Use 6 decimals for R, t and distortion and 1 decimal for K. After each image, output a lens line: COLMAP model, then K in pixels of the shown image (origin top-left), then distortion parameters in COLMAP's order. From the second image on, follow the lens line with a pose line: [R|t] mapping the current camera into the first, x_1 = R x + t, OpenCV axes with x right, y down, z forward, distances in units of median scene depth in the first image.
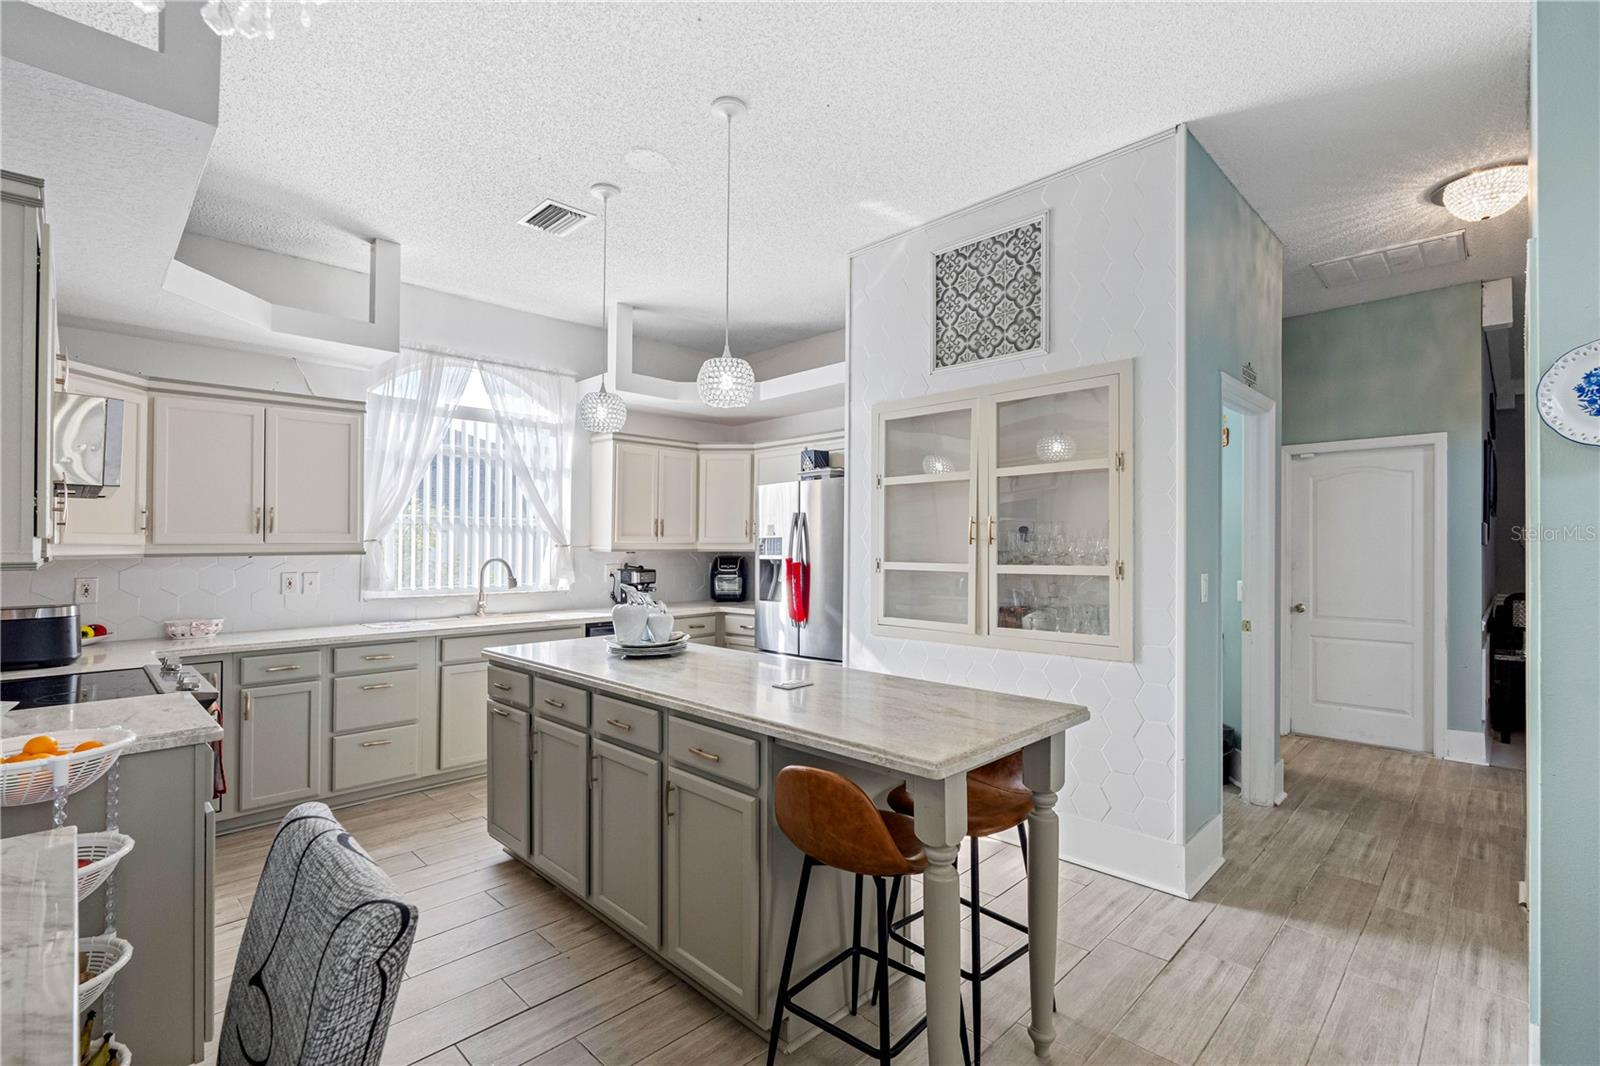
lens RADIAL K [[719.3, 0, 805.8], [0, 719.3, 537.6], [0, 0, 1]] dist [-0.009962, -0.000075]
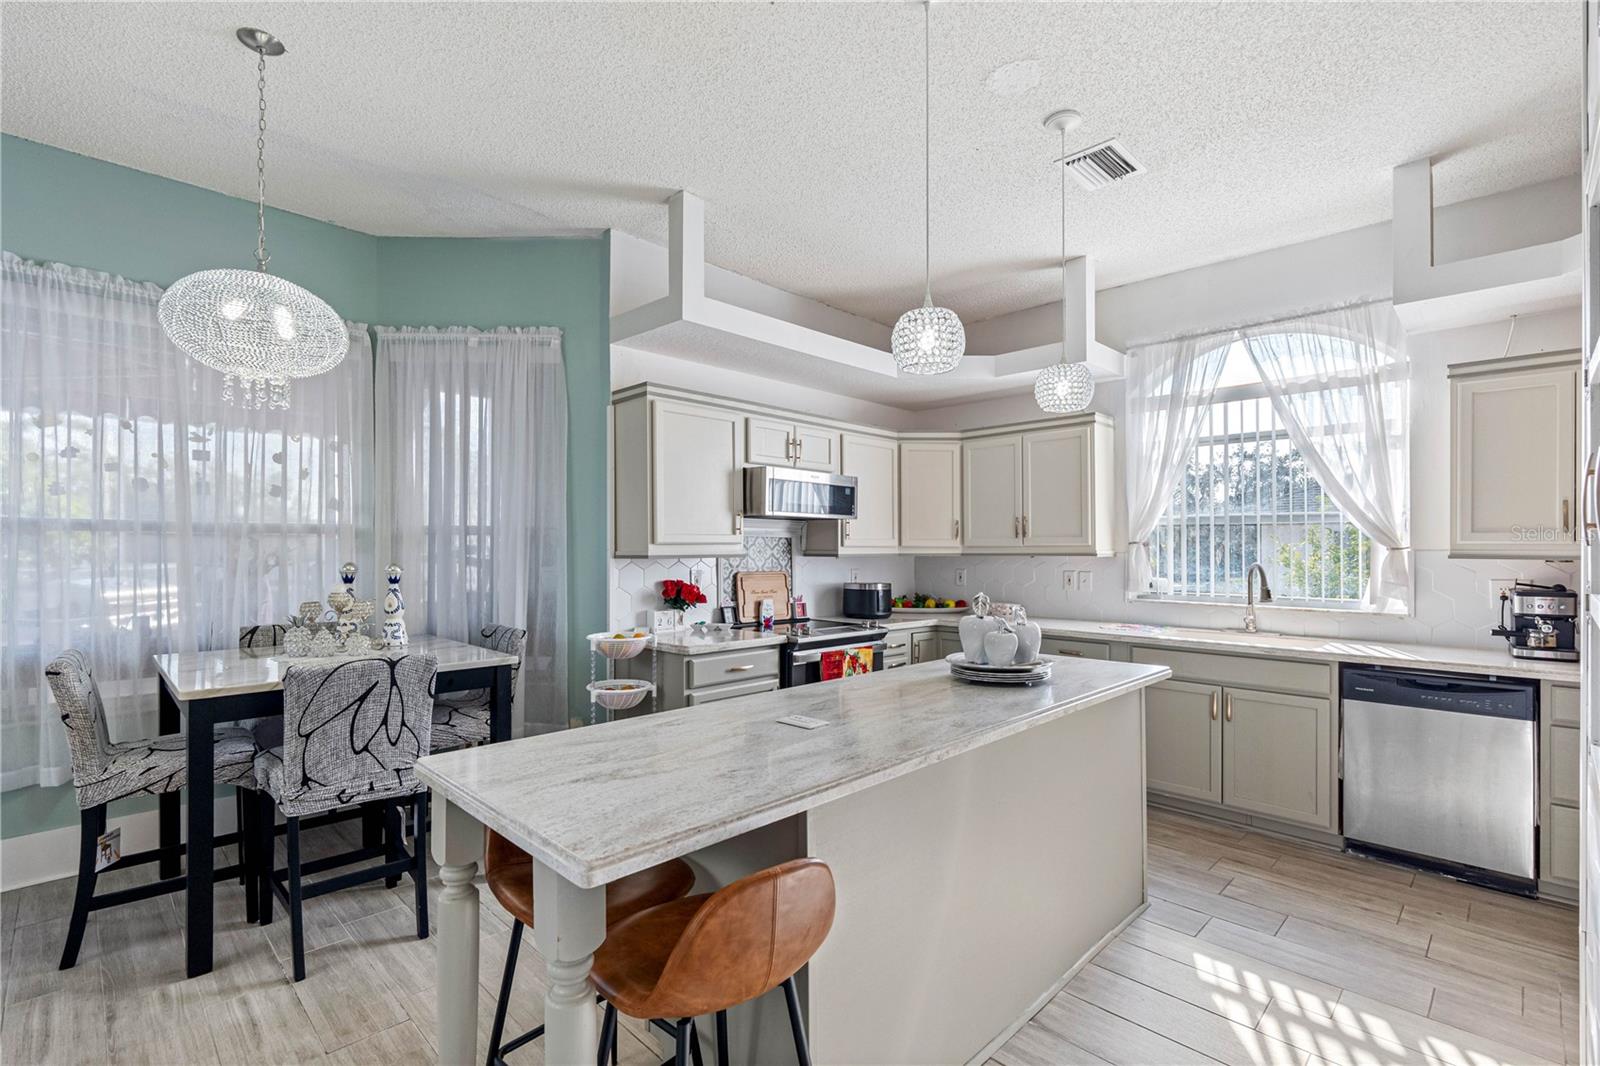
lens RADIAL K [[719.3, 0, 805.8], [0, 719.3, 537.6], [0, 0, 1]] dist [-0.009962, -0.000075]
pose [[0.014122, -0.007854, -0.999869, 0.385483], [0.012958, 0.999887, -0.007671, -0.001659], [0.999816, -0.012848, 0.014222, 0.492220]]
